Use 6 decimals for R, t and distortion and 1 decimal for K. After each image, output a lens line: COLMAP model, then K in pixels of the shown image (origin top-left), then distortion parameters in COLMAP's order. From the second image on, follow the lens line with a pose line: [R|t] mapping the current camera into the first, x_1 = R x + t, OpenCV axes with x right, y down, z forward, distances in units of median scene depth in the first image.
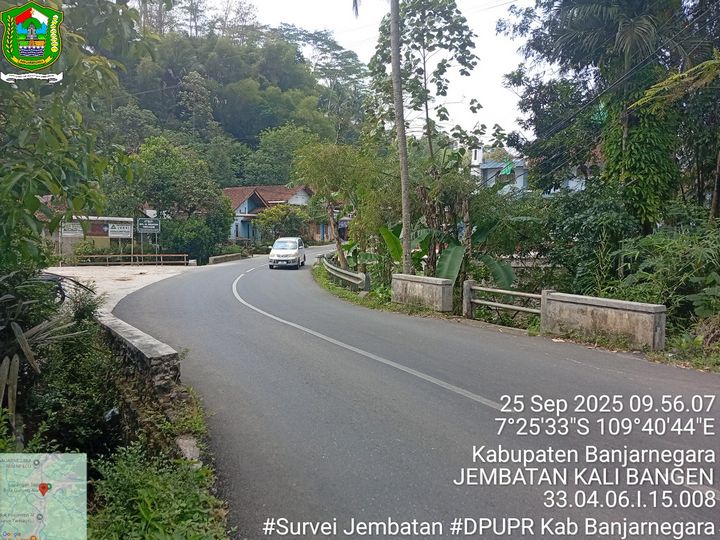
lens RADIAL K [[541.2, 0, 360.0], [0, 541.2, 270.0], [0, 0, 1]] dist [0.077908, -0.161341]
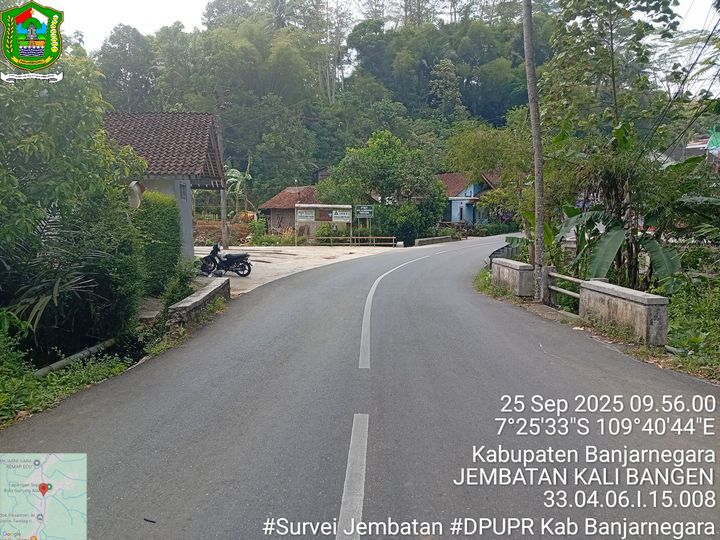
lens RADIAL K [[541.2, 0, 360.0], [0, 541.2, 270.0], [0, 0, 1]] dist [0.077908, -0.161341]
pose [[0.891419, 0.033879, -0.451912, 0.115633], [-0.018750, 0.999105, 0.037917, -0.001747], [0.452792, -0.025327, 0.891256, -0.013991]]
